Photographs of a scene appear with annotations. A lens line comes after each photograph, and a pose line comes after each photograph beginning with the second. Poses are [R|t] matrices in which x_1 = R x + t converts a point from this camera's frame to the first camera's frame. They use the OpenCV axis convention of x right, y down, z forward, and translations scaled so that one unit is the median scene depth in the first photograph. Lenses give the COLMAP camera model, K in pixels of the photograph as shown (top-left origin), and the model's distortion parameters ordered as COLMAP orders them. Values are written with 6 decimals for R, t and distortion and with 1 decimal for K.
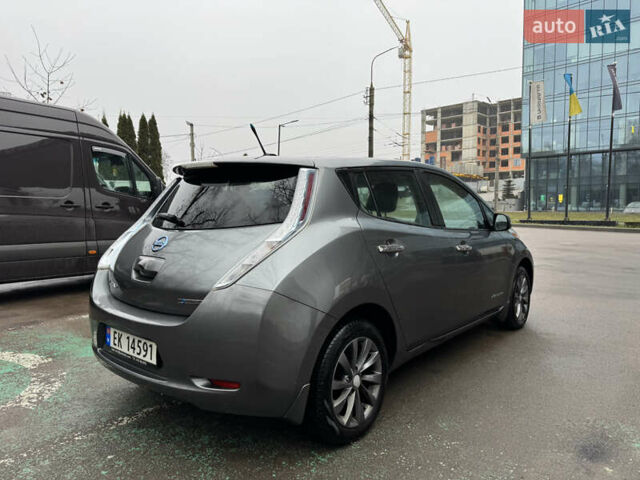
lens RADIAL K [[439.7, 0, 322.1], [0, 439.7, 242.5], [0, 0, 1]] dist [0.023032, -0.021642]
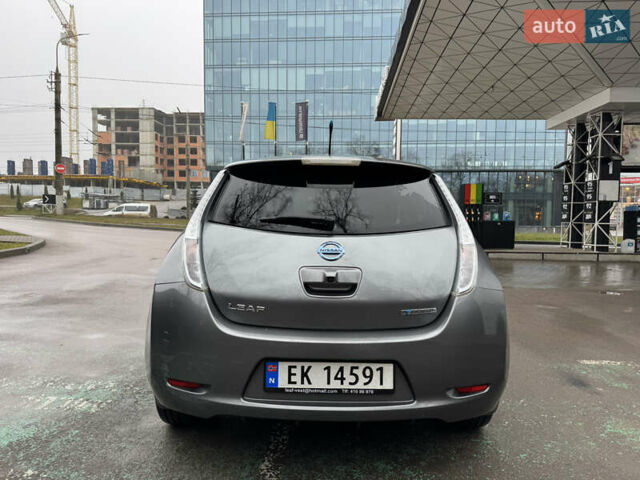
lens RADIAL K [[439.7, 0, 322.5], [0, 439.7, 241.0], [0, 0, 1]] dist [0.023032, -0.021642]
pose [[0.767441, -0.013696, 0.640973, -0.916054], [0.027311, 0.999563, -0.011342, -0.006259], [-0.640537, 0.026210, 0.767480, 0.368453]]
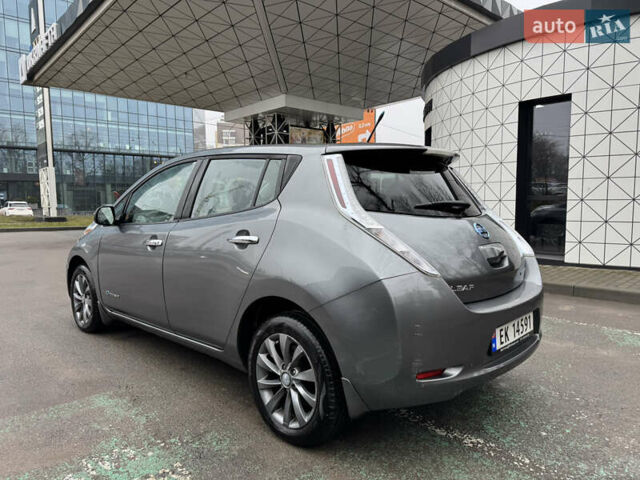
lens RADIAL K [[439.7, 0, 321.0], [0, 439.7, 241.9], [0, 0, 1]] dist [0.023032, -0.021642]
pose [[0.086508, -0.076268, 0.993328, -1.388018], [0.078779, 0.994467, 0.069494, -0.069535], [-0.993132, 0.072242, 0.092037, 1.269500]]
